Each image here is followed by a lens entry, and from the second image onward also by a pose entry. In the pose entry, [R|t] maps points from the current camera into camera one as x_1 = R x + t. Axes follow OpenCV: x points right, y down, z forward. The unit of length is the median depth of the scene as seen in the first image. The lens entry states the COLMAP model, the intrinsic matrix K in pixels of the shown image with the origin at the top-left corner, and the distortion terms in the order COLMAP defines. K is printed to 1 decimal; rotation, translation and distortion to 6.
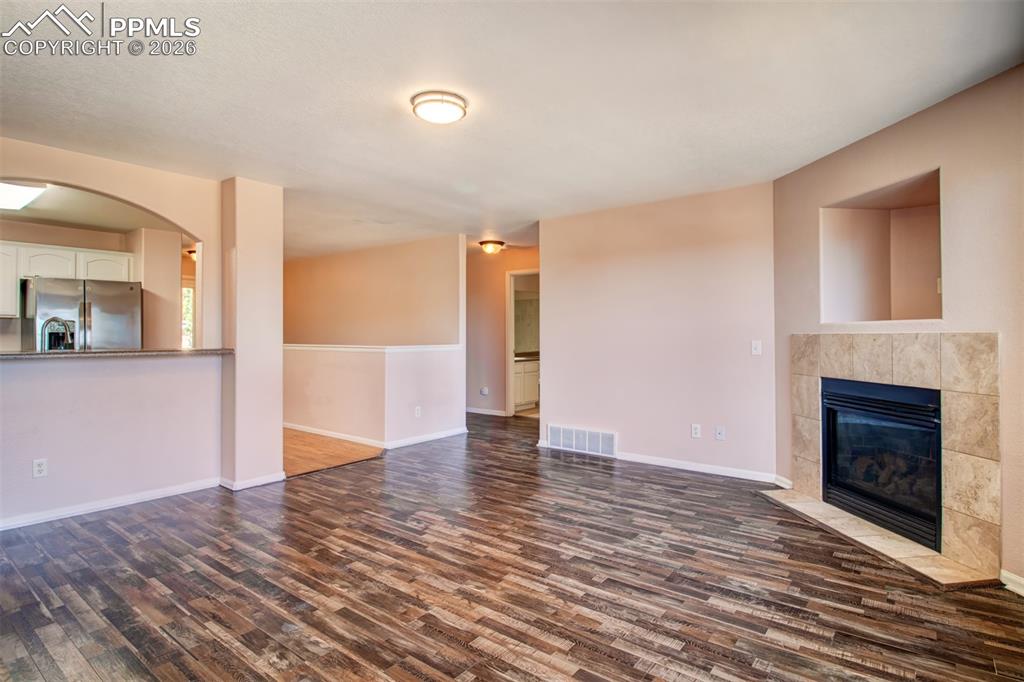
lens RADIAL K [[531.9, 0, 513.7], [0, 531.9, 331.4], [0, 0, 1]] dist [-0.005751, -0.007502]
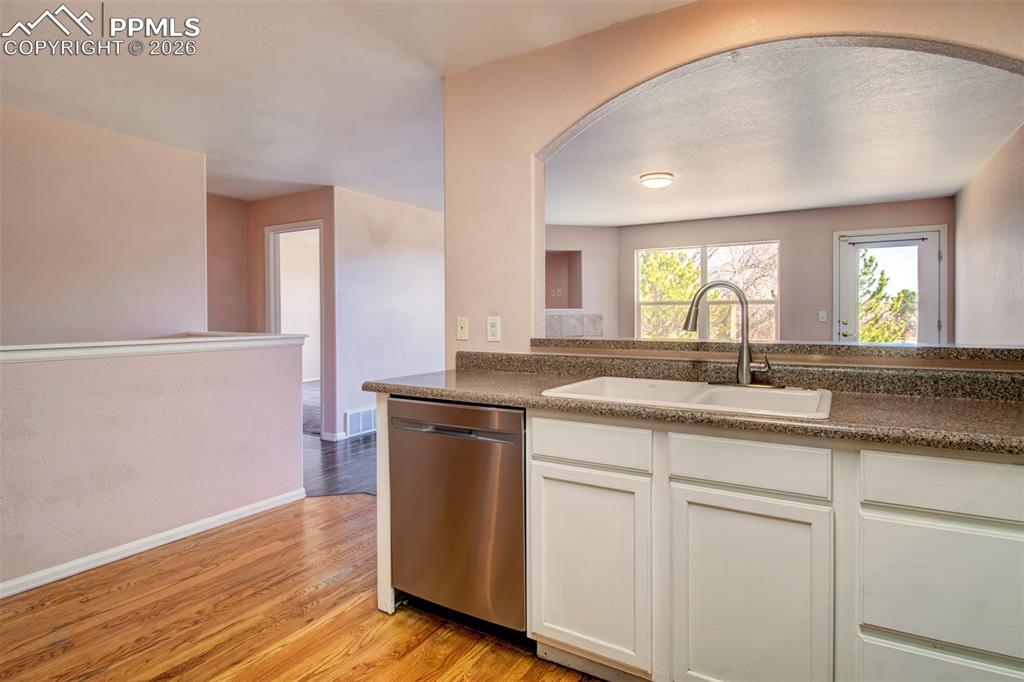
lens RADIAL K [[531.9, 0, 519.0], [0, 531.9, 319.6], [0, 0, 1]] dist [-0.005751, -0.007502]
pose [[-0.126196, -0.007289, 0.991979, -1.682250], [-0.003469, 0.999970, 0.006906, 0.011495], [-0.991999, -0.002569, -0.126217, 1.563318]]
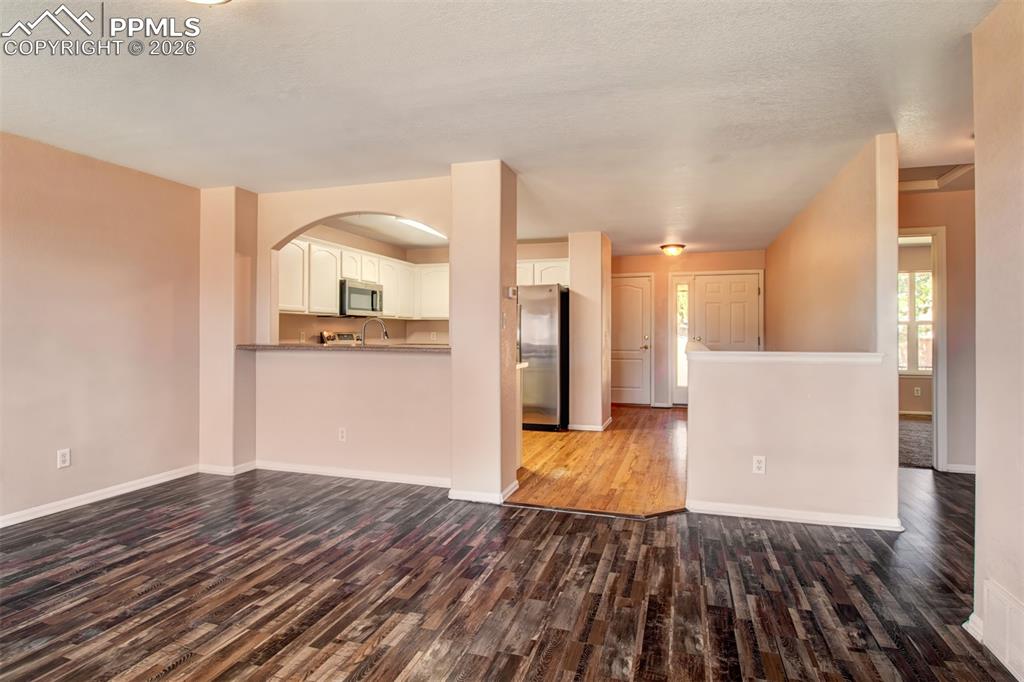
lens RADIAL K [[531.9, 0, 515.8], [0, 531.9, 337.5], [0, 0, 1]] dist [-0.005751, -0.007502]
pose [[0.347776, 0.013701, -0.937477, 0.547491], [0.001652, 0.999883, 0.015226, -0.000025], [0.937576, -0.006844, 0.347713, 1.085660]]
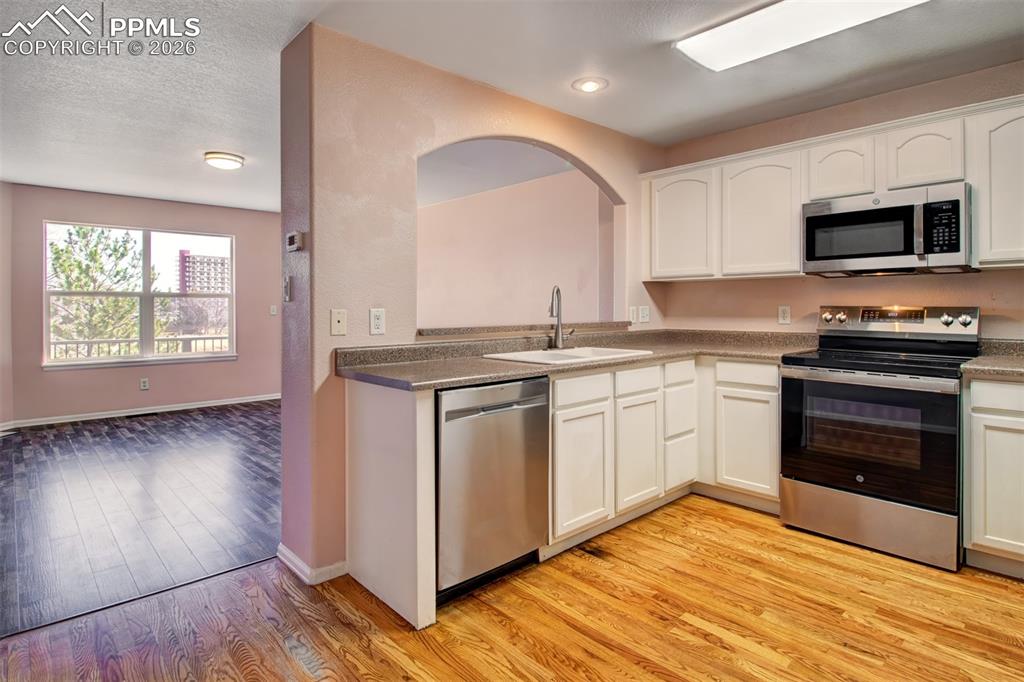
lens RADIAL K [[547.3, 0, 513.5], [0, 547.3, 308.4], [0, 0, 1]] dist [0.005396, -0.007851]
pose [[-0.988260, 0.004360, 0.152718, -1.168260], [0.003732, 0.999983, -0.004401, 0.016732], [-0.152734, -0.003780, -0.988260, 2.310567]]
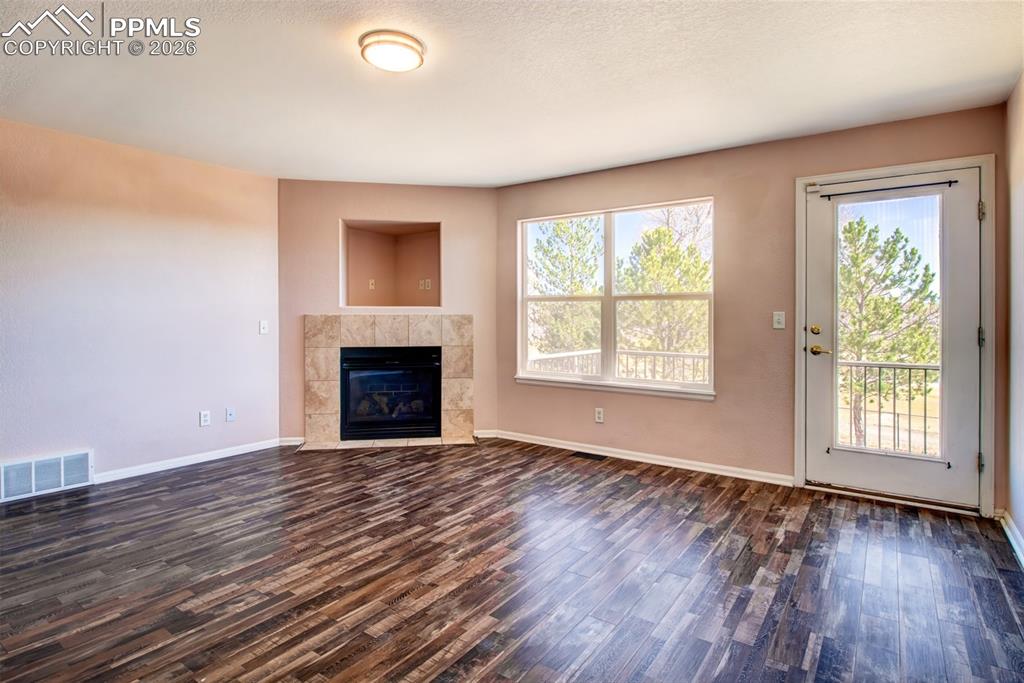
lens RADIAL K [[531.9, 0, 520.9], [0, 531.9, 310.8], [0, 0, 1]] dist [-0.005751, -0.007502]
pose [[-0.058101, 0.010553, 0.998255, -0.974647], [-0.008112, 0.999906, -0.011043, 0.007061], [-0.998278, -0.008739, -0.058010, 0.792399]]
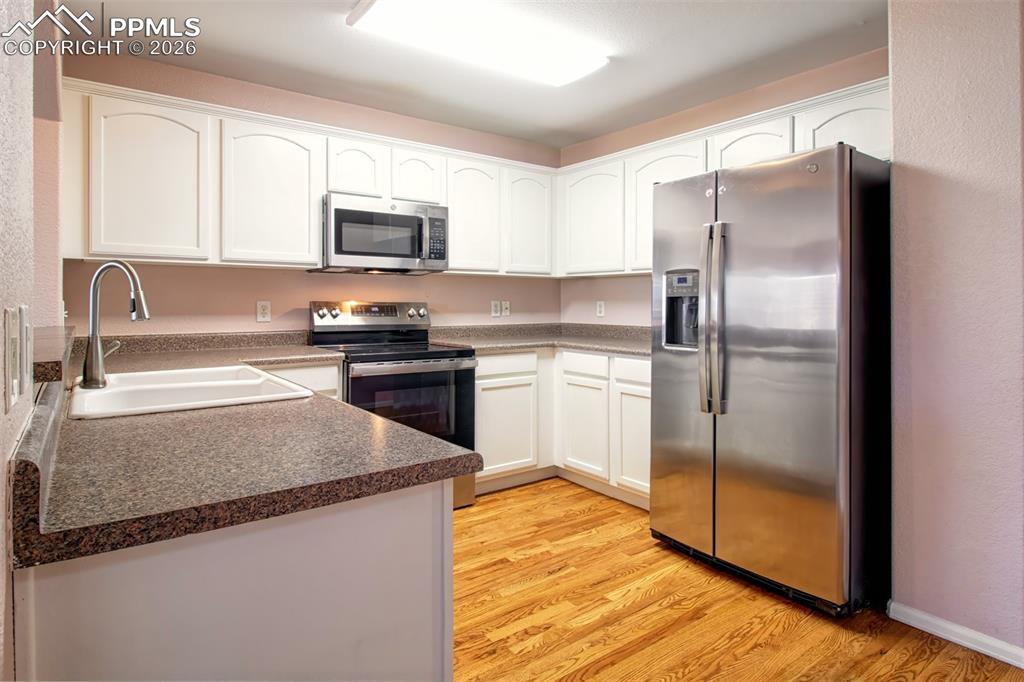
lens RADIAL K [[590.4, 0, 518.9], [0, 590.4, 298.1], [0, 0, 1]] dist [-0.004543, -0.004346]
pose [[-0.240422, -0.000167, -0.970669, -0.596229], [0.004435, 0.999989, -0.001270, 0.006339], [0.970658, -0.004610, -0.240418, 1.776873]]
